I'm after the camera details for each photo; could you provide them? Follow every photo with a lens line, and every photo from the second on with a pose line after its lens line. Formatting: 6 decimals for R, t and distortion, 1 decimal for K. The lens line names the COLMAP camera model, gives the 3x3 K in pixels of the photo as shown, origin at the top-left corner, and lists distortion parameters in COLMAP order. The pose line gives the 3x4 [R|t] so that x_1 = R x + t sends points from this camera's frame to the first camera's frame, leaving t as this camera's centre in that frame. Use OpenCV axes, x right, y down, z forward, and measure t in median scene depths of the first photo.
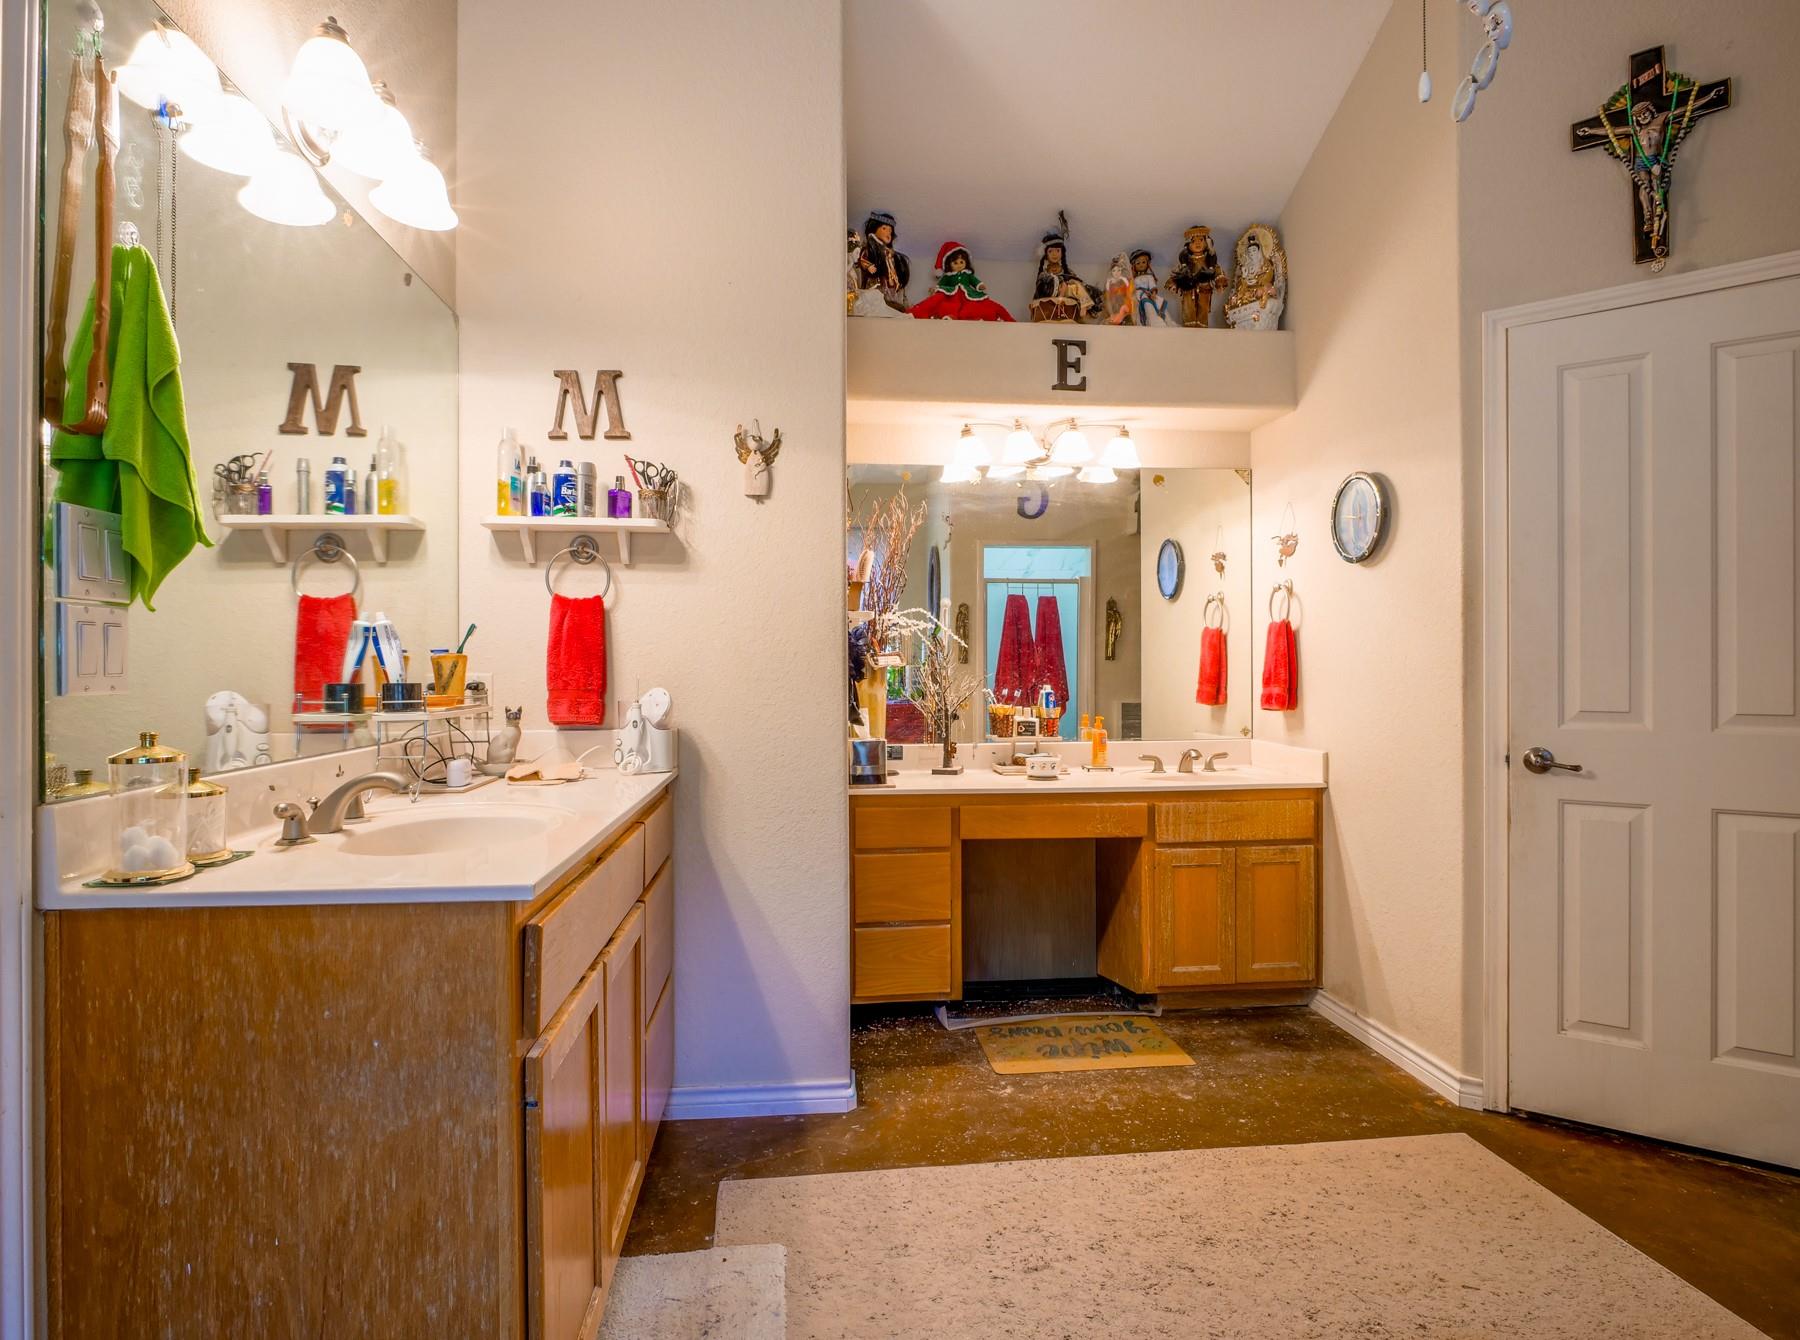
lens RADIAL K [[994.2, 0, 900.0], [0, 994.2, 672.7], [0, 0, 1]] dist [-0.014736, 0.004112]
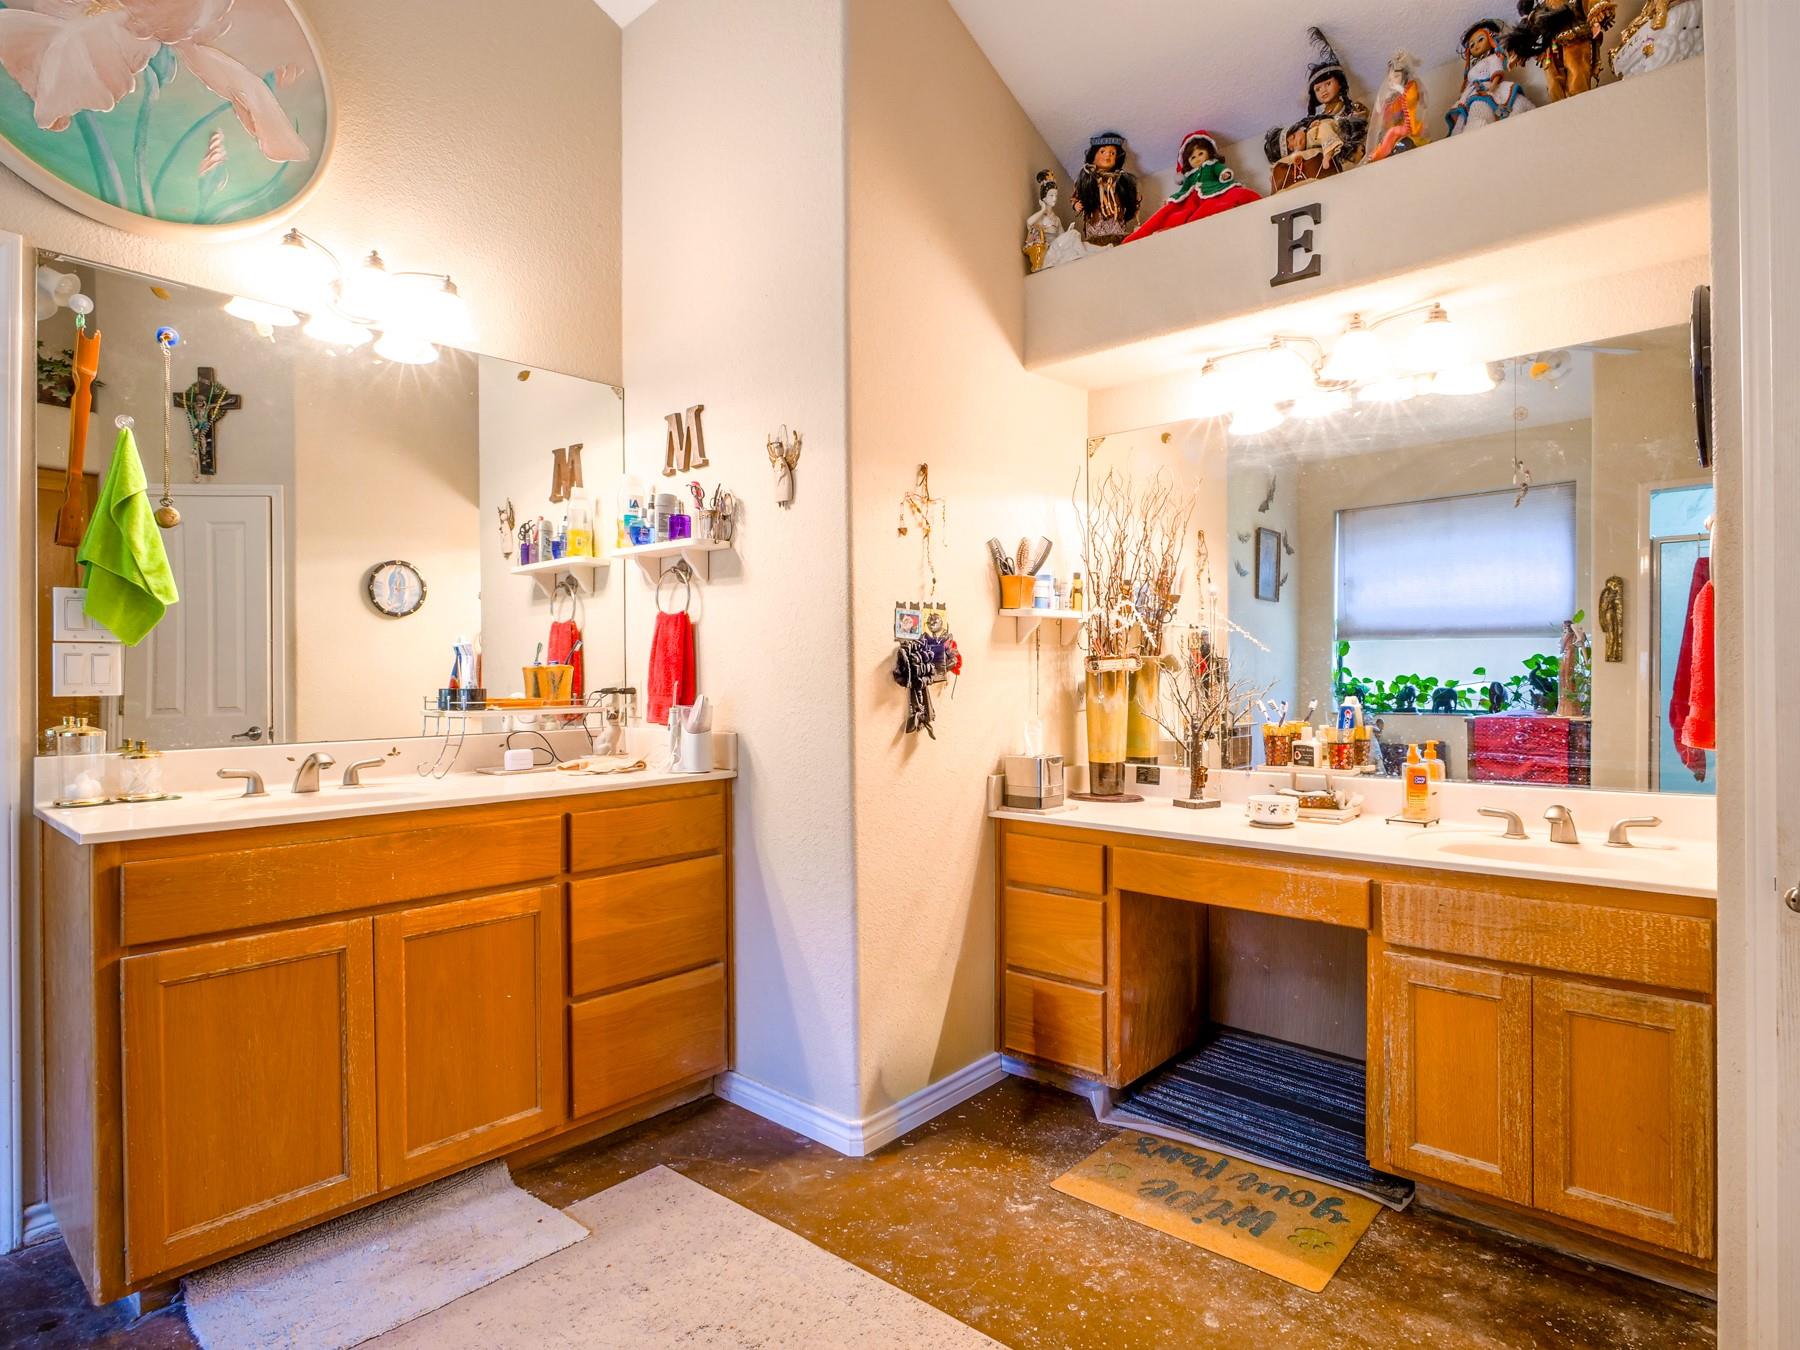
lens RADIAL K [[988.4, 0, 896.4], [0, 988.4, 673.8], [0, 0, 1]] dist [-0.016254, 0.005506]
pose [[0.670845, -0.001284, -0.741596, 0.541180], [0.002851, 0.999996, 0.000848, -0.005969], [0.741592, -0.002683, 0.670846, 0.343997]]
